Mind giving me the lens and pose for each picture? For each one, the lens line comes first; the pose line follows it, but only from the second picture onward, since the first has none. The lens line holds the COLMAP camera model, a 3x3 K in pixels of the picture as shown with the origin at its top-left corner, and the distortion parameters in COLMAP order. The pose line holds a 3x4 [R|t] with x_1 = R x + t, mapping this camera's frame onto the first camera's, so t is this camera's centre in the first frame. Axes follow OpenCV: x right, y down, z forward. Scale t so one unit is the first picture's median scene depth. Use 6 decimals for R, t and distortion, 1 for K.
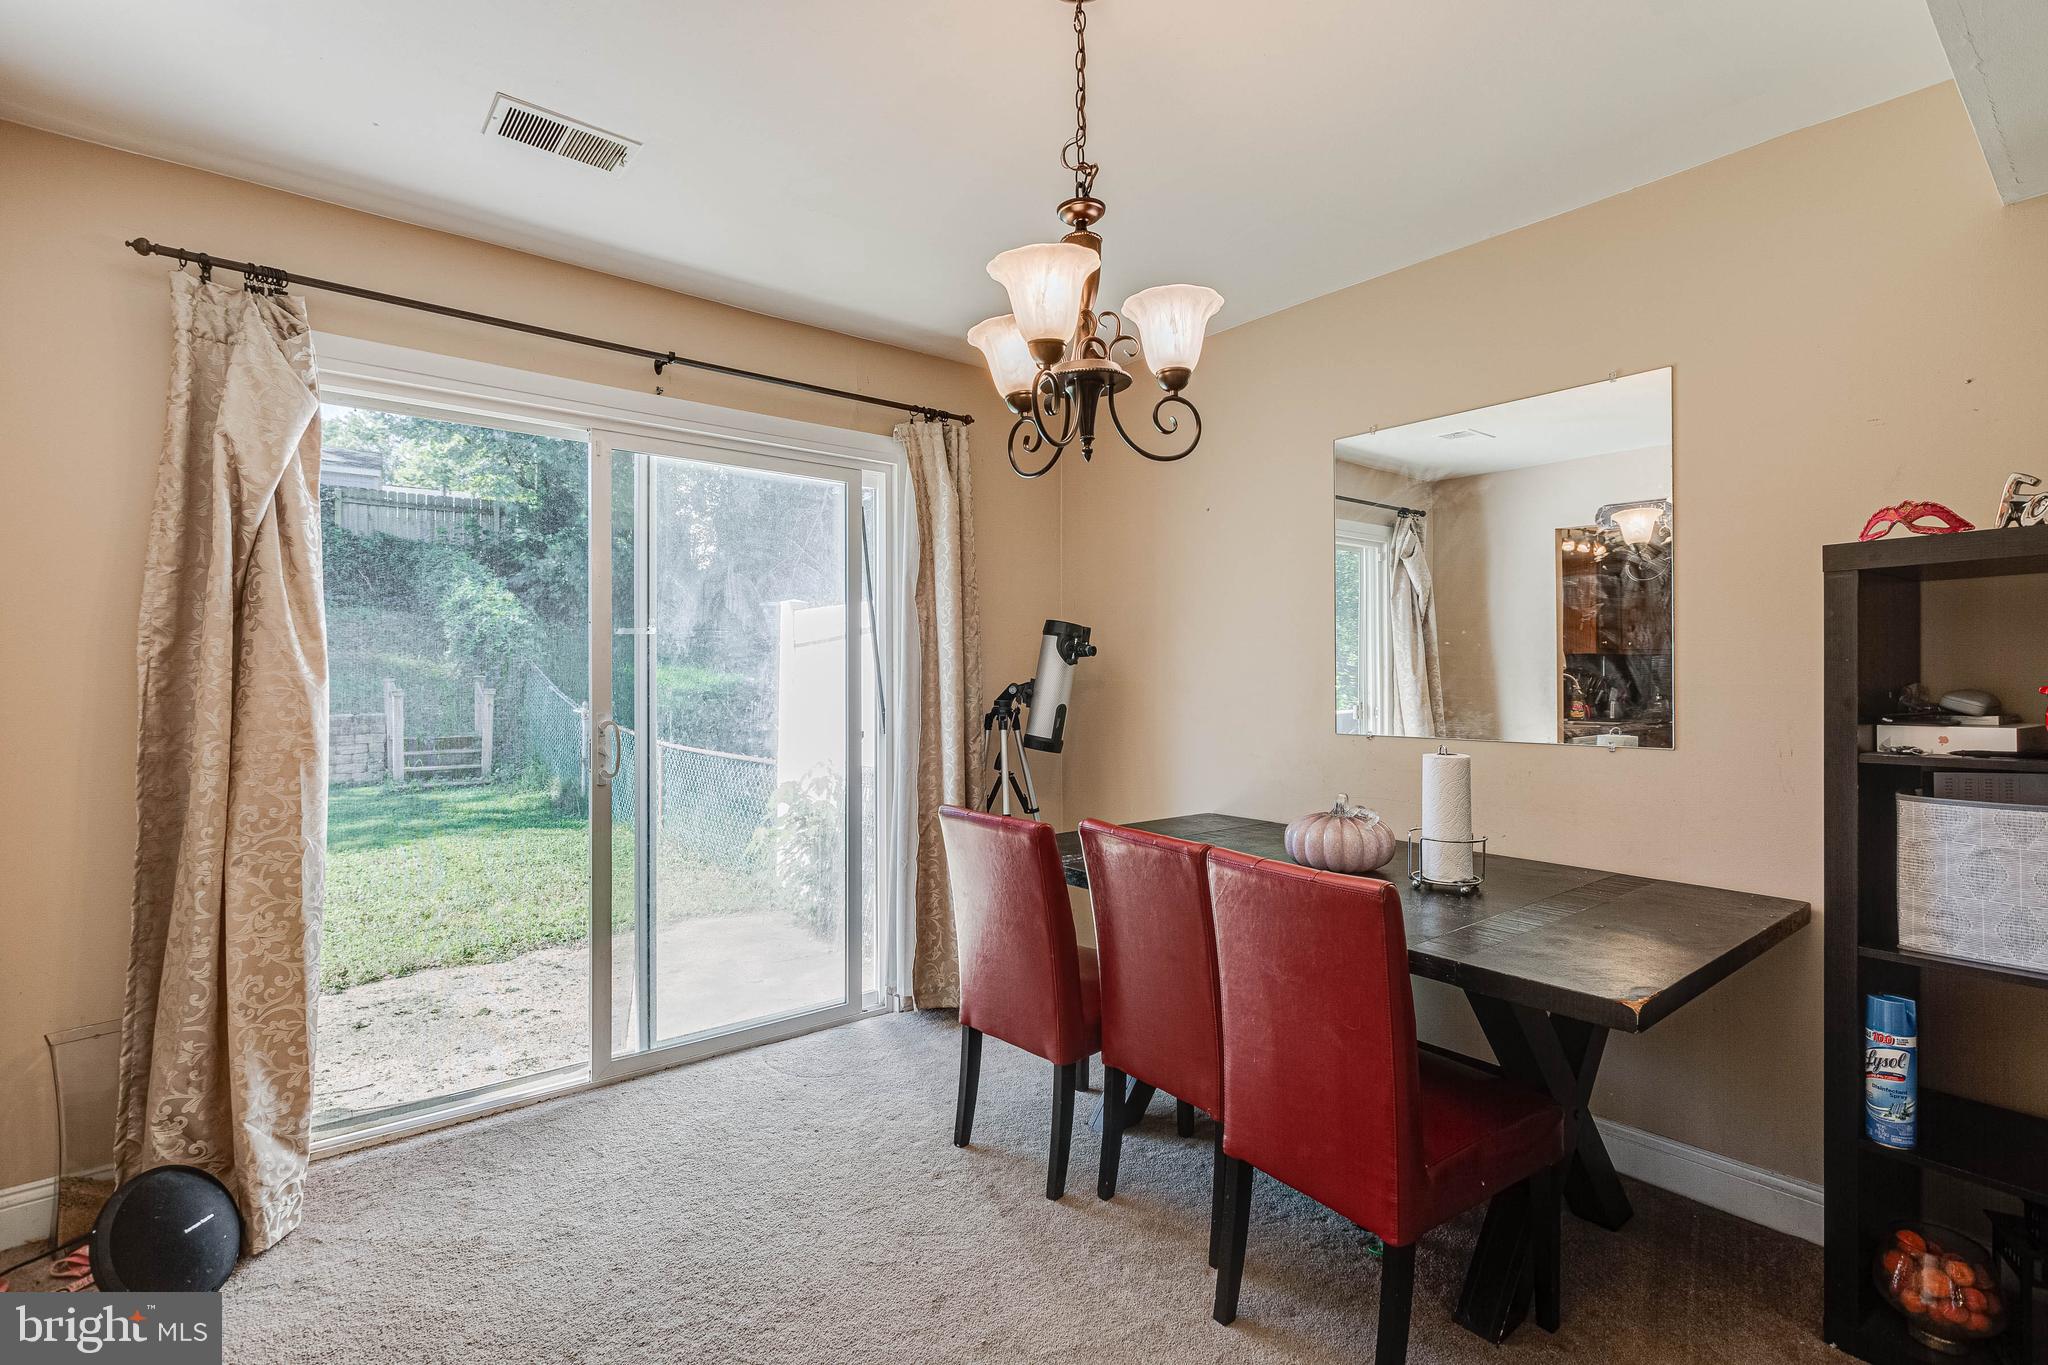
lens RADIAL K [[939.8, 0, 1025.8], [0, 939.8, 673.4], [0, 0, 1]] dist [-0.004940, 0.000044]
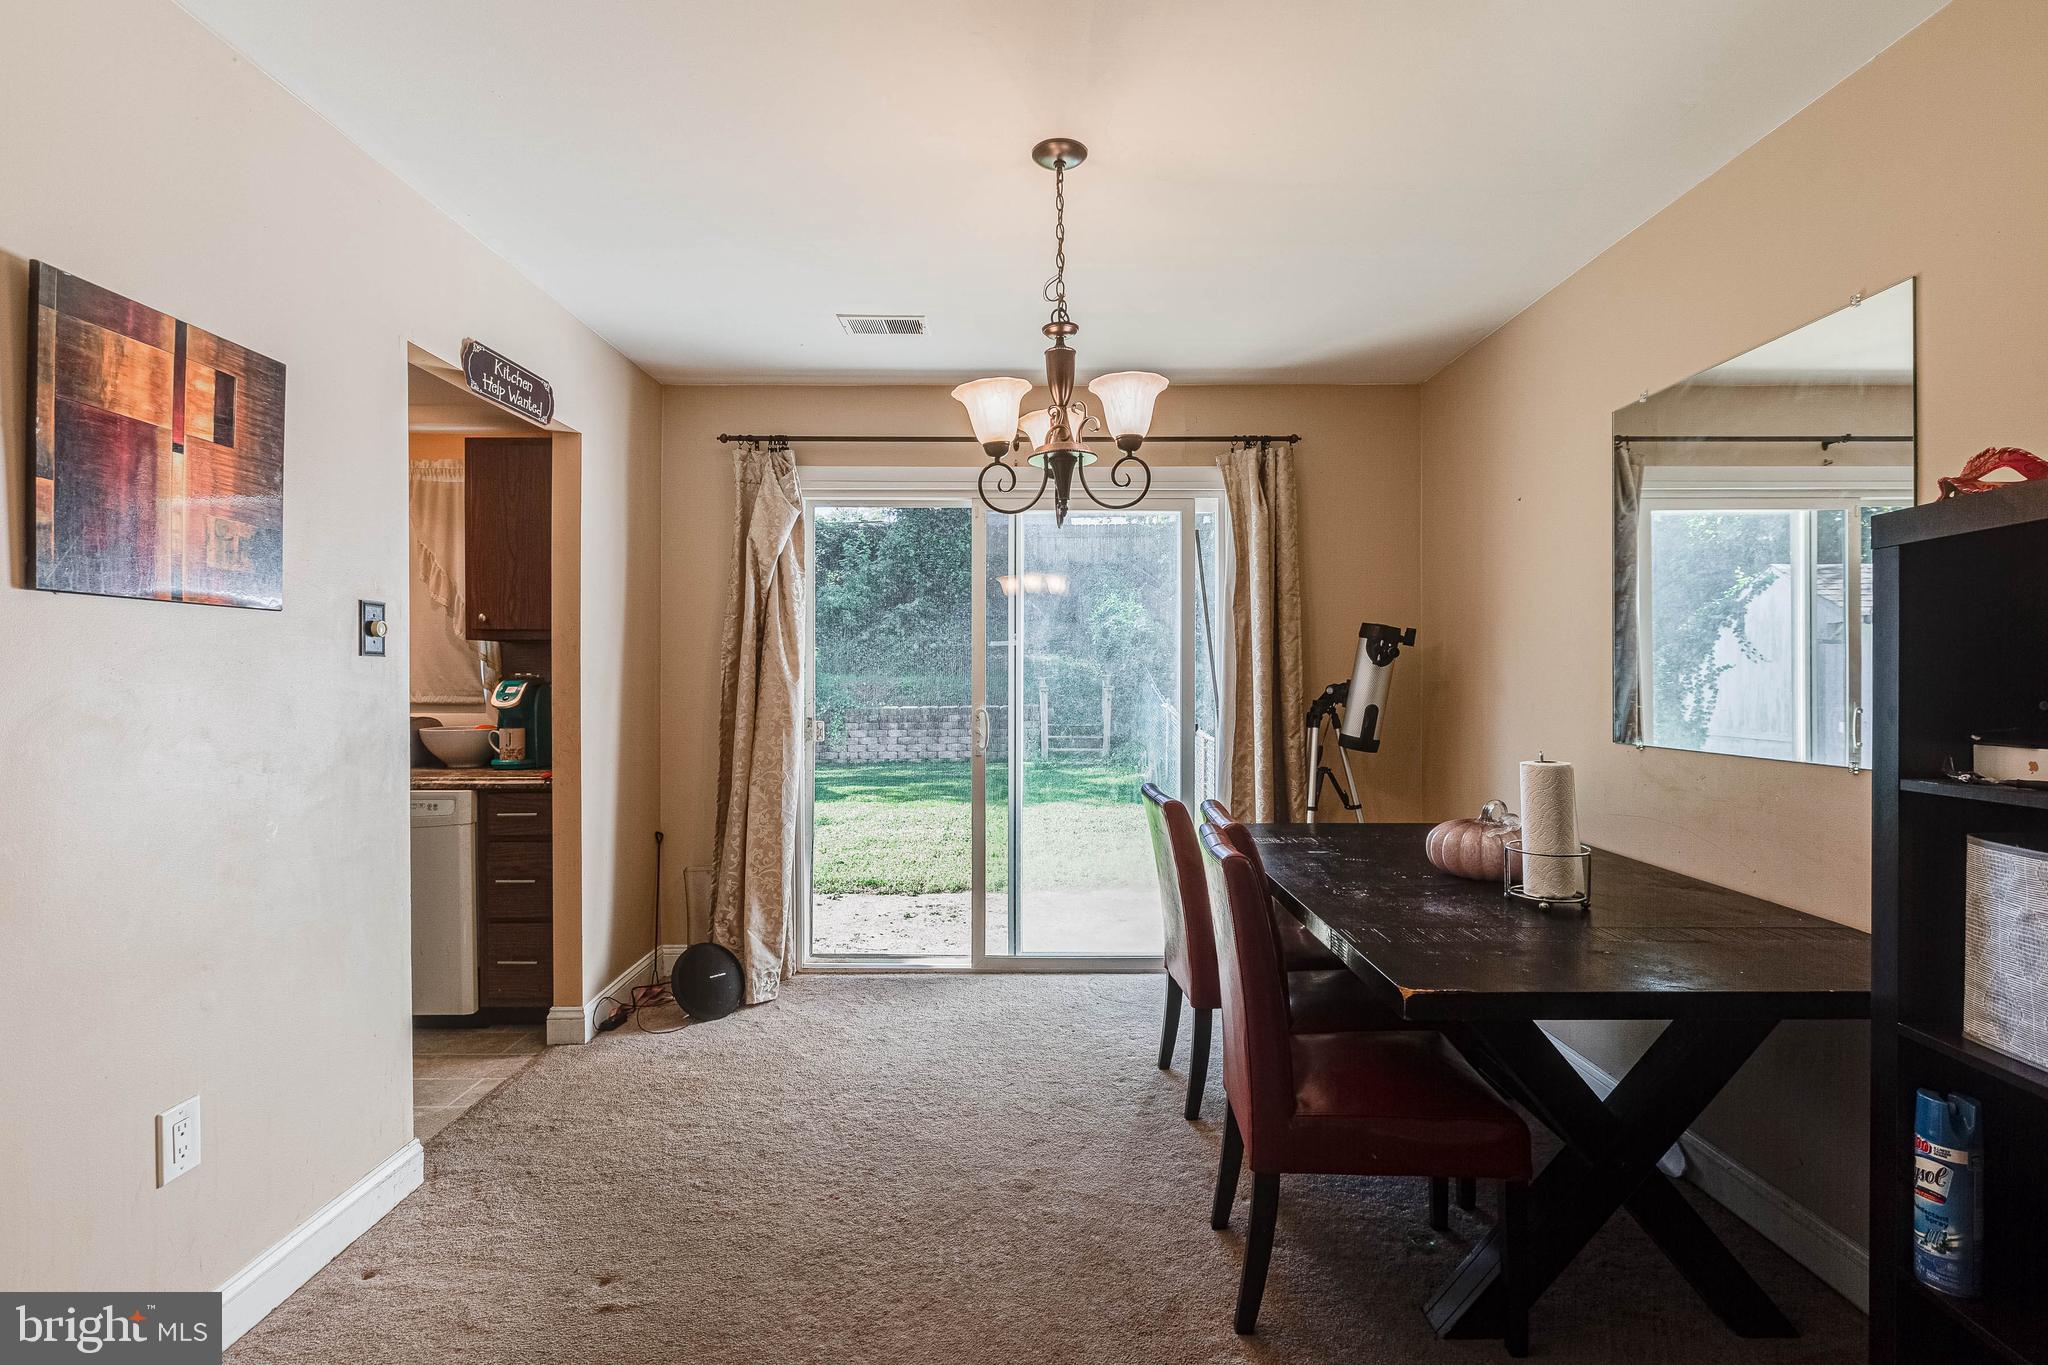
lens RADIAL K [[939.8, 0, 1025.8], [0, 939.8, 673.4], [0, 0, 1]] dist [-0.004940, 0.000044]
pose [[0.784529, -0.000652, -0.620091, 0.628458], [0.000977, 1.000000, 0.000184, -0.002906], [0.620091, -0.000751, 0.784530, -0.059029]]
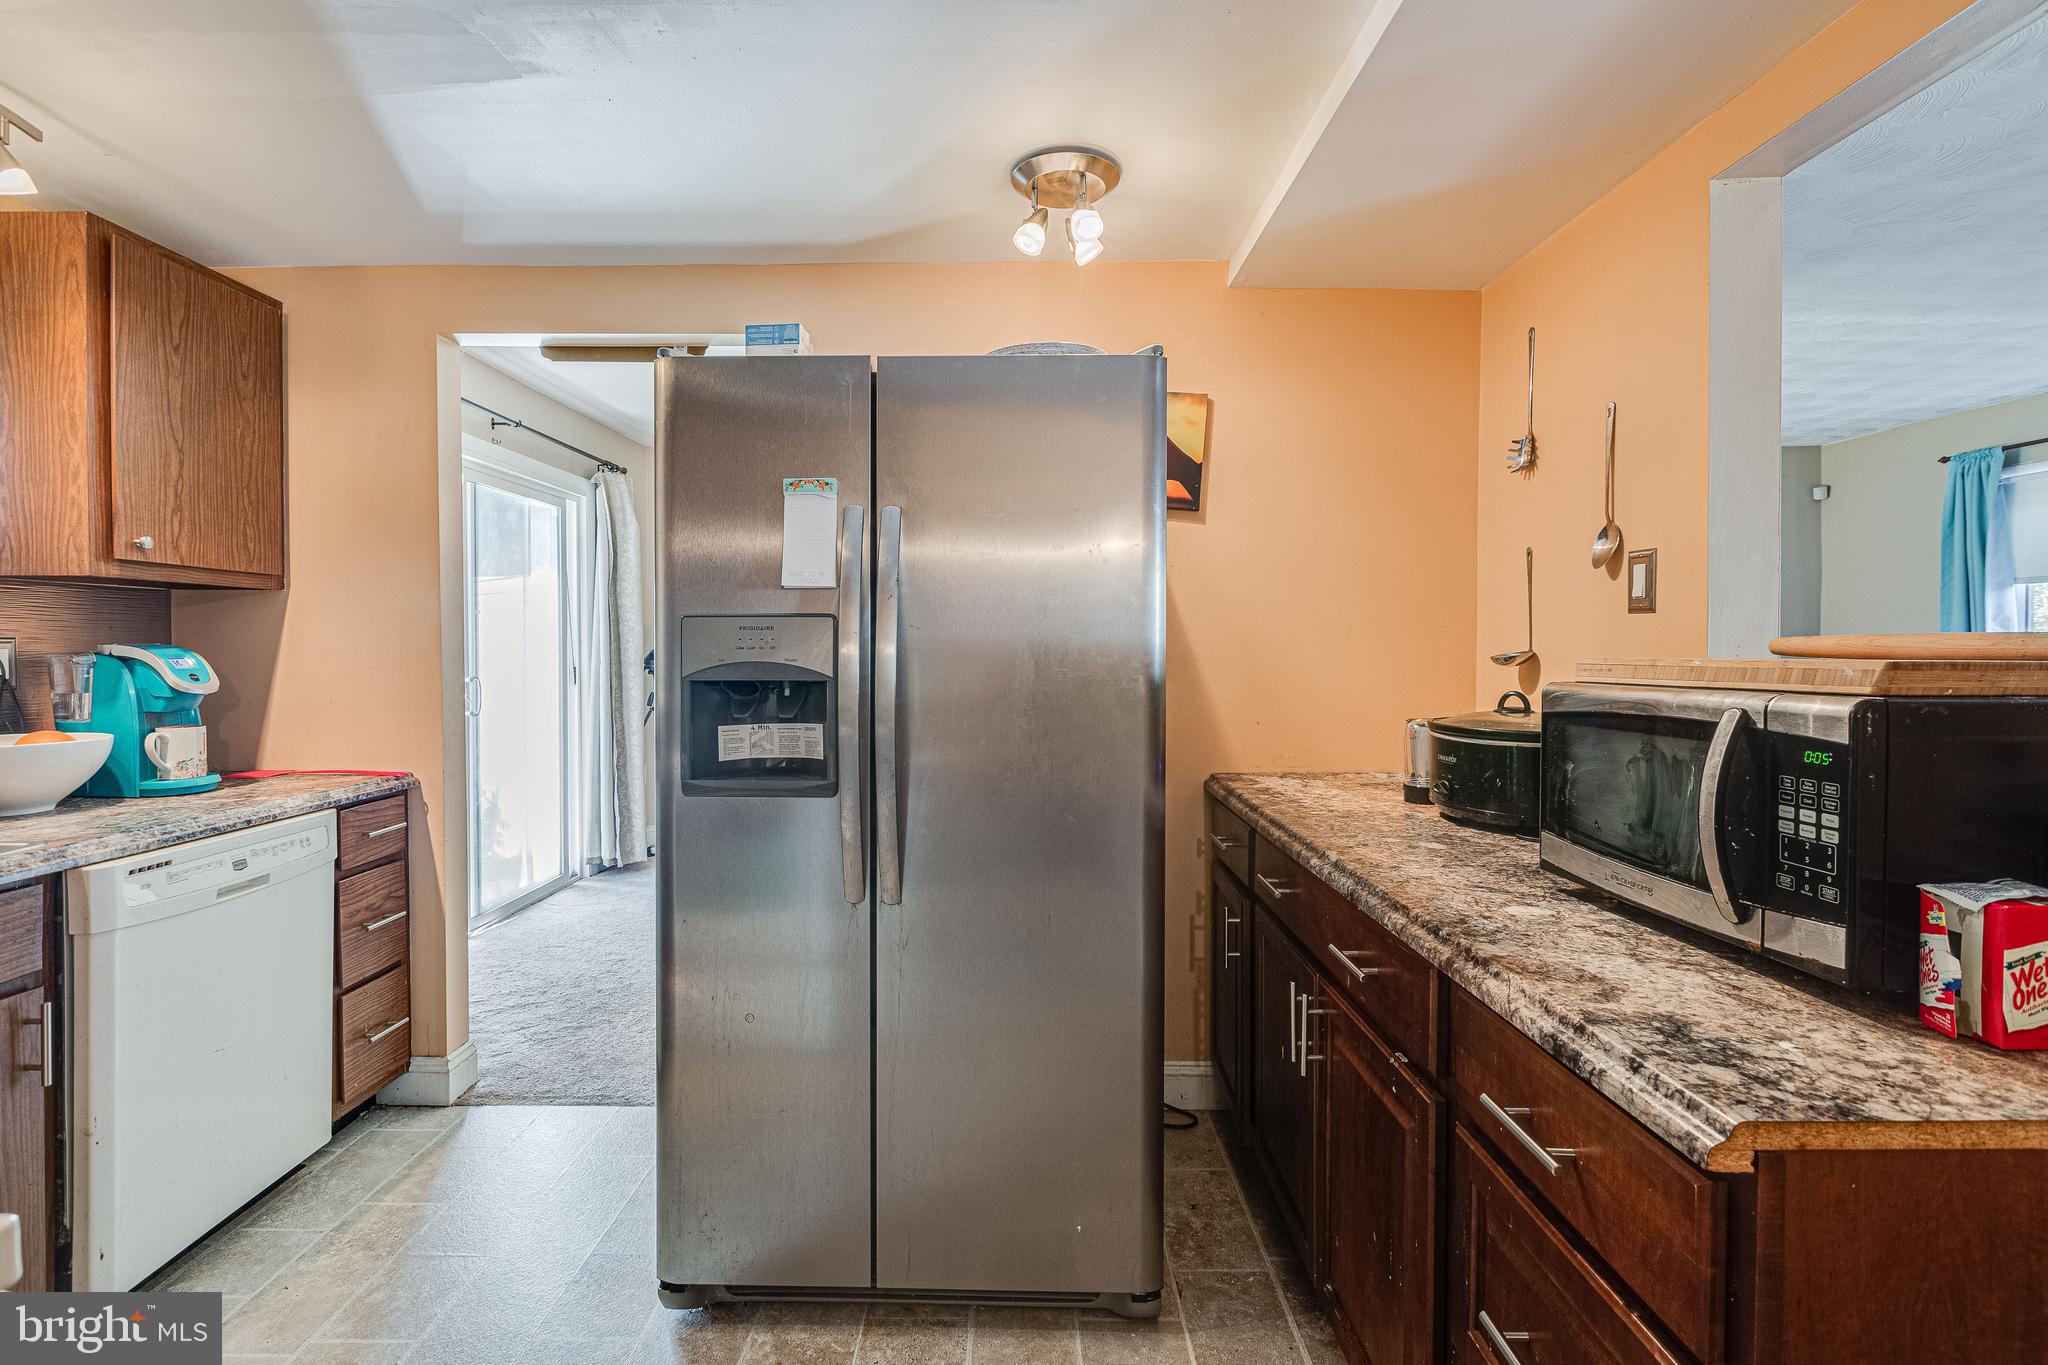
lens RADIAL K [[942.4, 0, 1015.8], [0, 942.4, 653.8], [0, 0, 1]] dist [0.008552, -0.000560]
pose [[0.627937, -0.005406, 0.778246, -1.495510], [0.000449, 0.999978, 0.006585, 0.008217], [-0.778264, -0.003785, 0.627925, -0.710440]]
